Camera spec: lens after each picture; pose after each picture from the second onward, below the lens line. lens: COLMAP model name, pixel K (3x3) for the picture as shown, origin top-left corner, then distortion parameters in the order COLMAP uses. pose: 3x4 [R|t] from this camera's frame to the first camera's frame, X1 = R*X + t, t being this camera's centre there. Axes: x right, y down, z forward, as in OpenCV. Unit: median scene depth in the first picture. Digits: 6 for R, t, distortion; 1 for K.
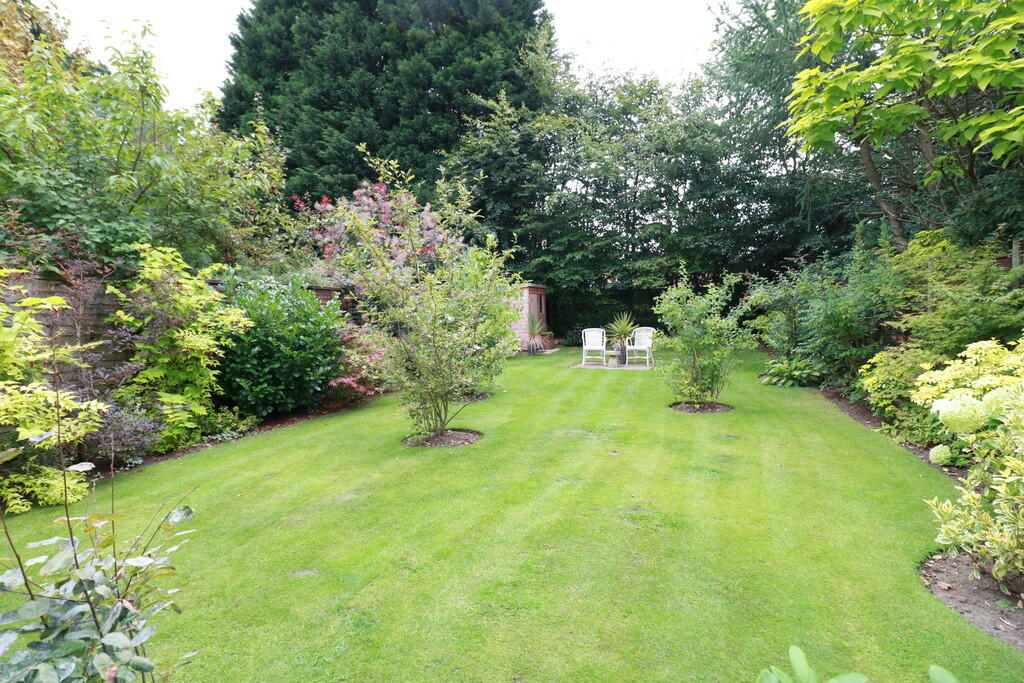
lens RADIAL K [[469.8, 0, 496.3], [0, 469.8, 335.0], [0, 0, 1]] dist [-0.002653, -0.000588]
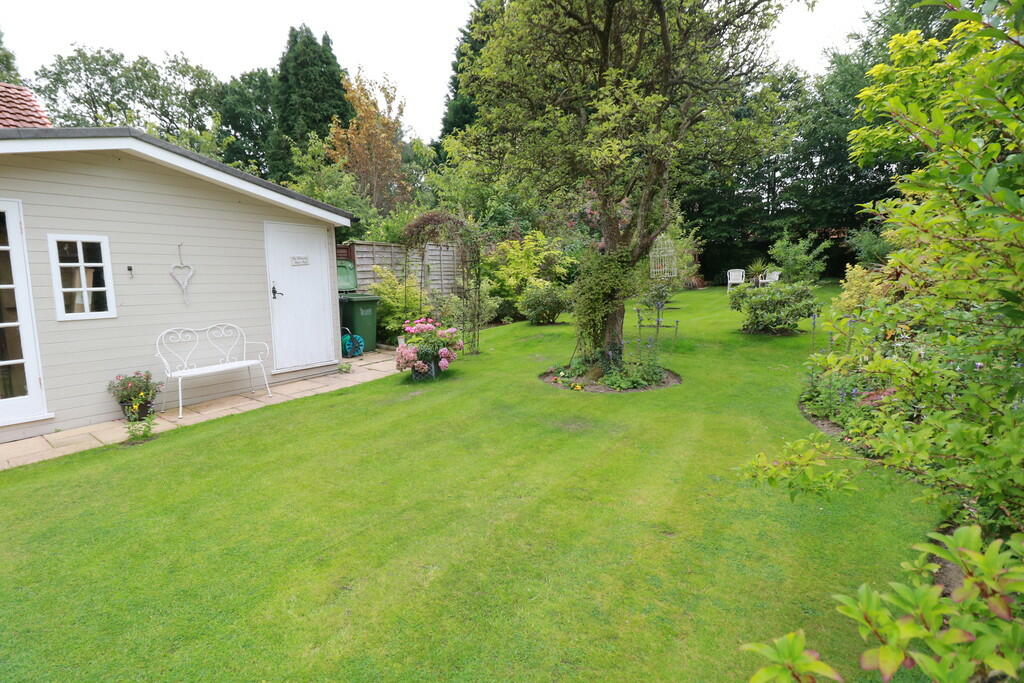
lens RADIAL K [[469.8, 0, 496.3], [0, 469.8, 335.0], [0, 0, 1]] dist [-0.002653, -0.000588]
pose [[0.964789, 0.017506, -0.262442, -0.134773], [0.005292, 0.996289, 0.085910, 0.061881], [0.262972, -0.084274, 0.961116, -0.656704]]
